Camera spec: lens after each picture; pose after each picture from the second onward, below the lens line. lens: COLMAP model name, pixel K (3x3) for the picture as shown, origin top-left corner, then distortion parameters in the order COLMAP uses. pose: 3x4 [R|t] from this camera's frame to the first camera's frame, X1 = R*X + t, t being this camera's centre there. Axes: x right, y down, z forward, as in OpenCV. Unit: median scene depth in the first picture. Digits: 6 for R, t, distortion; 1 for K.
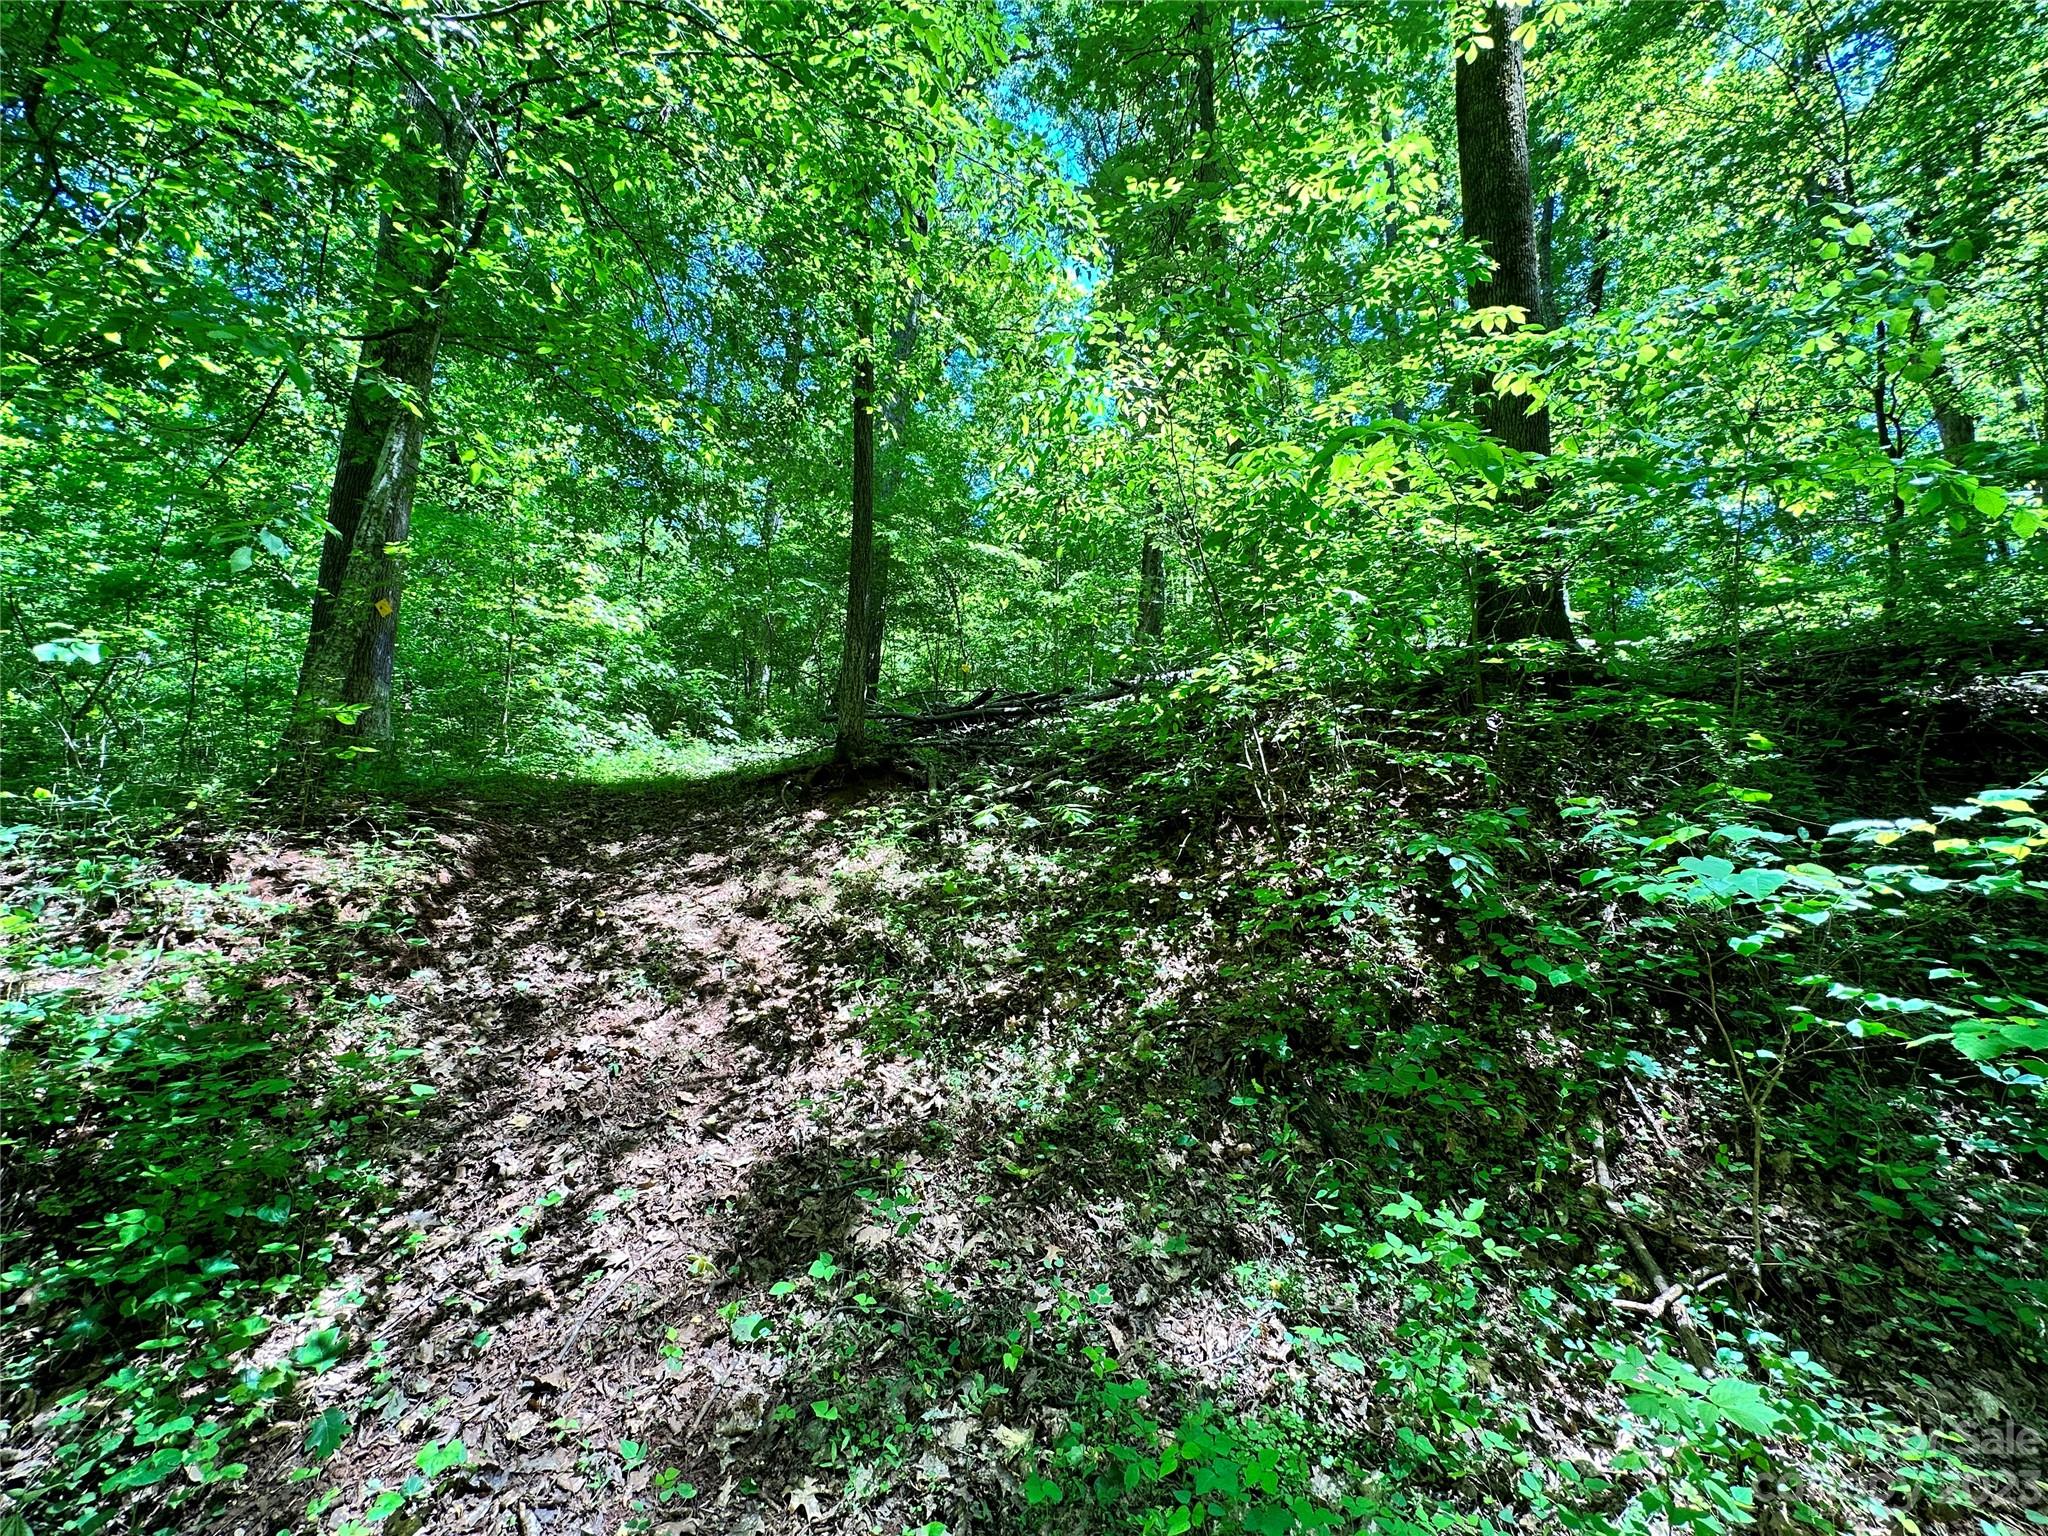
lens RADIAL K [[807.9, 0, 1023.7], [0, 807.9, 767.2], [0, 0, 1]] dist [-0.004218, 0.000549]
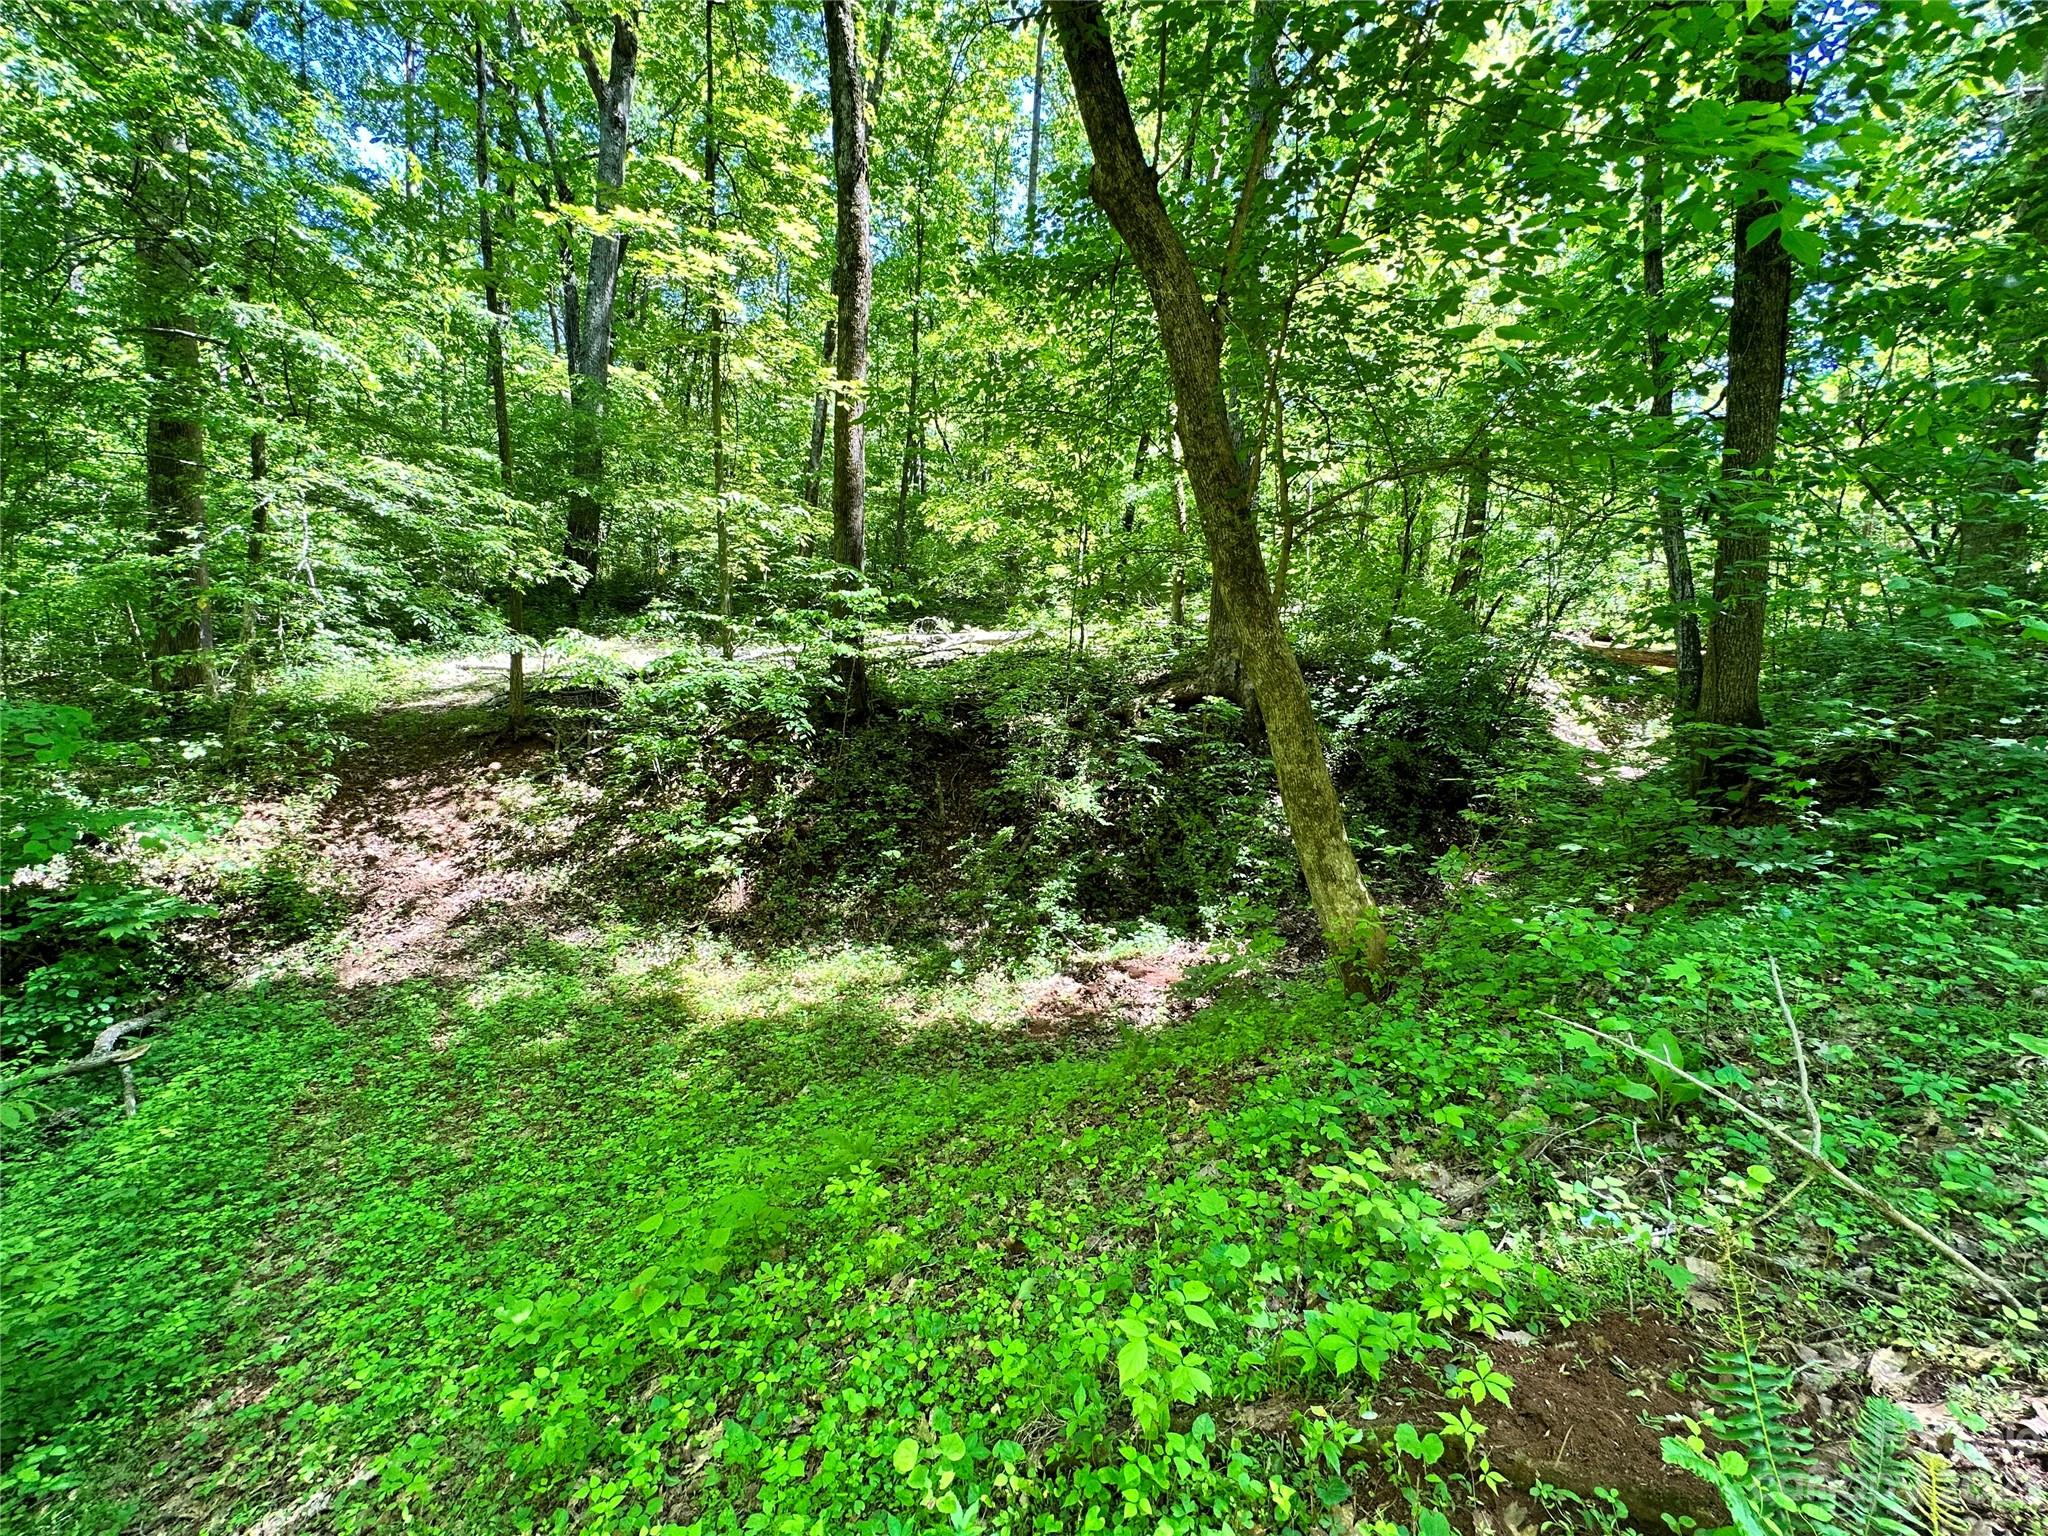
lens RADIAL K [[807.9, 0, 1023.7], [0, 807.9, 767.2], [0, 0, 1]] dist [-0.004218, 0.000549]
pose [[0.973086, 0.013259, 0.230059, 0.847637], [-0.069882, 0.968310, 0.239776, -0.747583], [-0.219589, -0.249400, 0.943176, -1.850006]]
